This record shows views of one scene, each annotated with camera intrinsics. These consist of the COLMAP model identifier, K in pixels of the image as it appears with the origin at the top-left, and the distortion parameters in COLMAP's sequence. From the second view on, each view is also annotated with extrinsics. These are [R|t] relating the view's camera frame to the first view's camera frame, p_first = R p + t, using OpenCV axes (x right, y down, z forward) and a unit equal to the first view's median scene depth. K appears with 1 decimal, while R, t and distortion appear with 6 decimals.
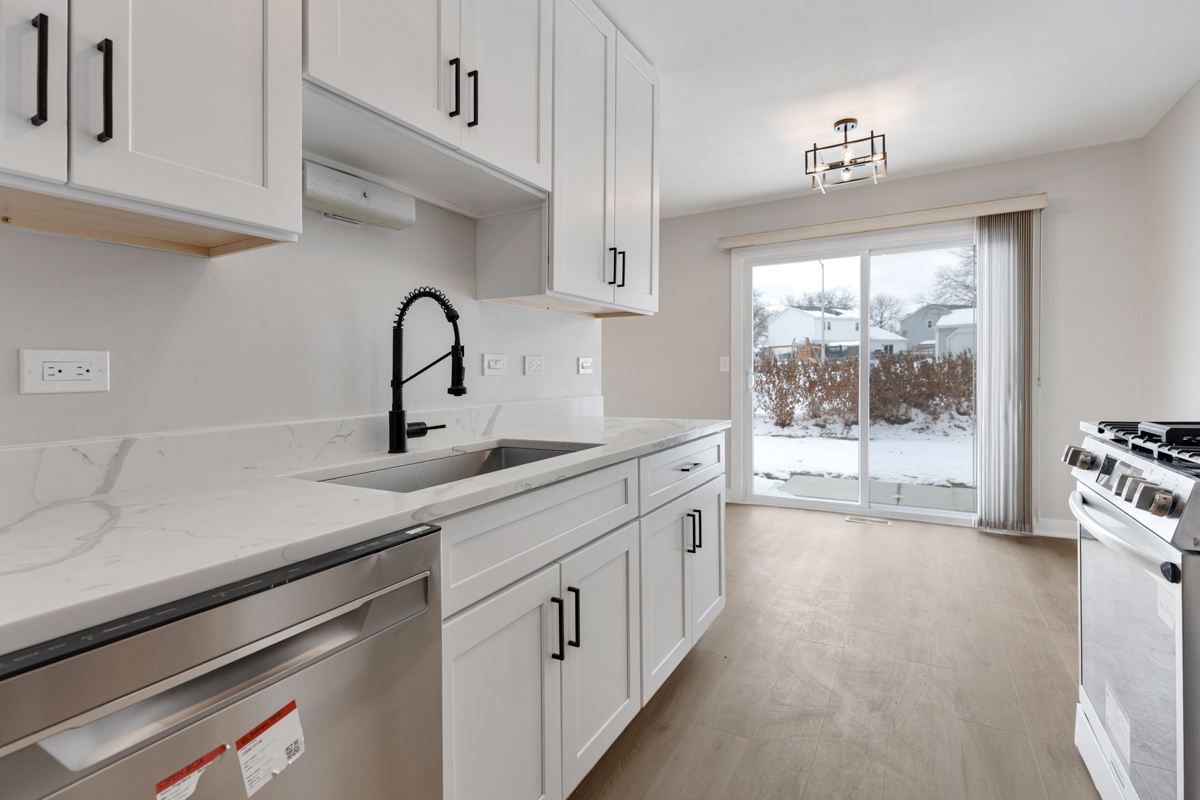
lens RADIAL K [[563.8, 0, 578.6], [0, 563.8, 381.0], [0, 0, 1]] dist [0.005883, 0.000673]
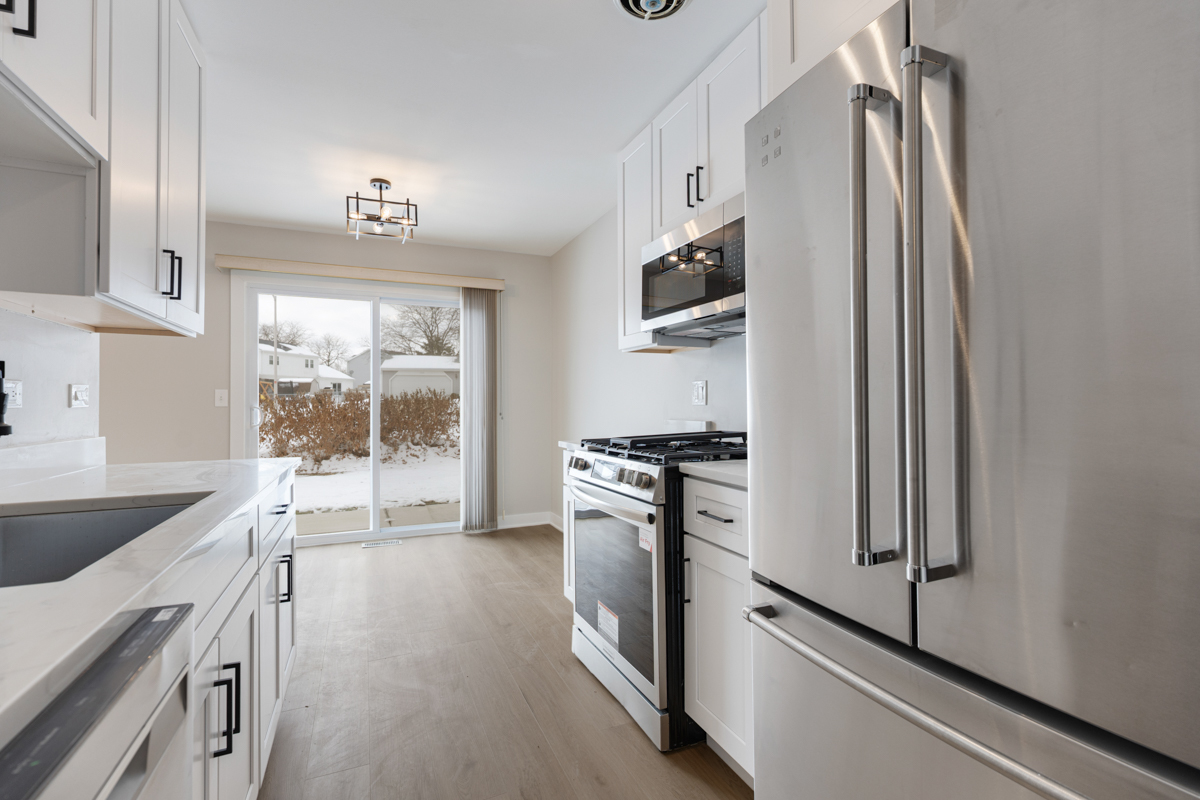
lens RADIAL K [[563.8, 0, 588.9], [0, 563.8, 399.0], [0, 0, 1]] dist [0.005883, 0.000673]
pose [[0.581195, 0.020075, 0.813517, -0.184956], [0.007315, 0.999526, -0.029892, 0.003119], [-0.813732, 0.023324, 0.580773, 0.037949]]
